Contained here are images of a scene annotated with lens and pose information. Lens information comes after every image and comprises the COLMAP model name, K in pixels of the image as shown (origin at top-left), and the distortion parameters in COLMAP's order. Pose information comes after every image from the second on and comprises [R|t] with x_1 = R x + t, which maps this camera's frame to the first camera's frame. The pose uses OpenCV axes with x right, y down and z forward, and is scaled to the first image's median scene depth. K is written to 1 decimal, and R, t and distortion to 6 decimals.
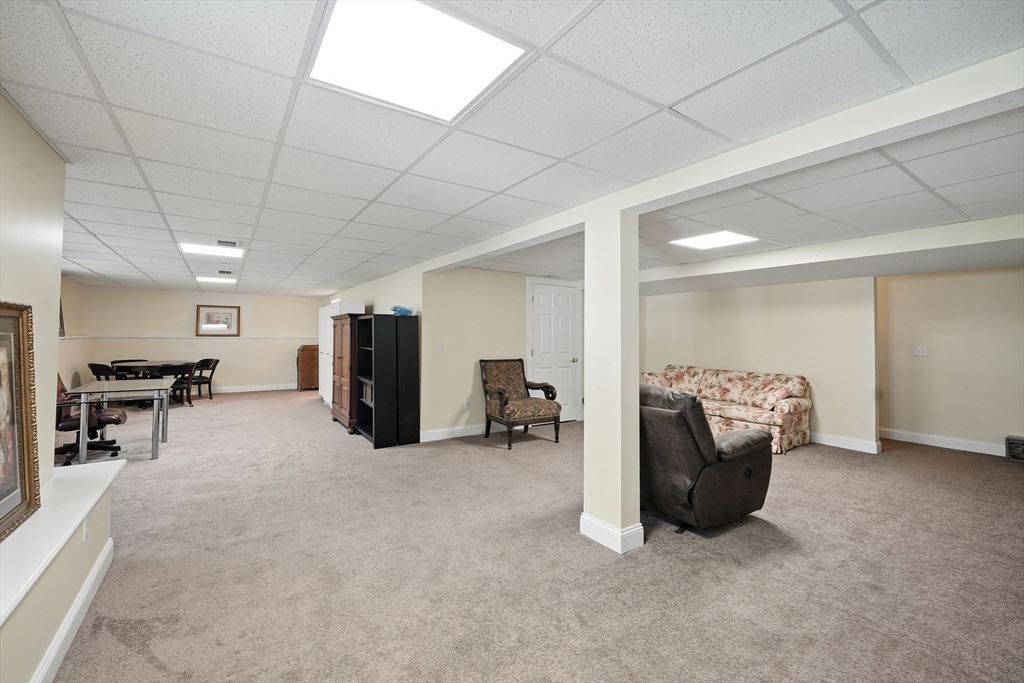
lens RADIAL K [[417.8, 0, 508.6], [0, 417.8, 337.4], [0, 0, 1]] dist [-0.006603, -0.000105]
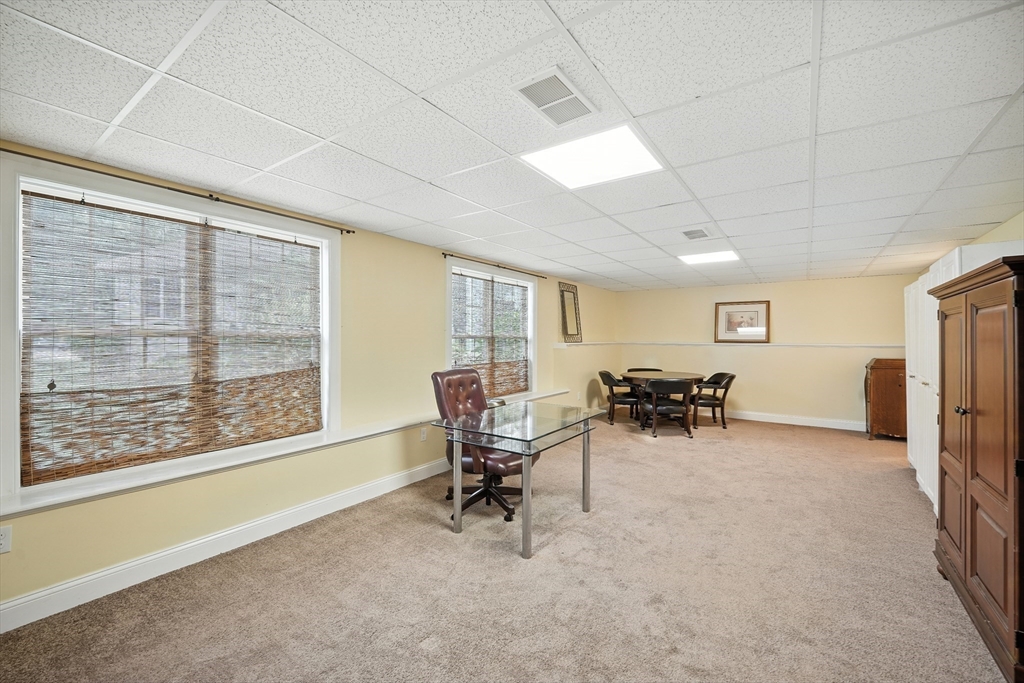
lens RADIAL K [[417.8, 0, 514.2], [0, 417.8, 338.8], [0, 0, 1]] dist [-0.006603, -0.000105]
pose [[0.355940, -0.005000, -0.934496, -0.158272], [-0.006607, 0.999947, -0.007866, -0.001412], [0.934486, 0.008974, 0.355888, 0.388569]]
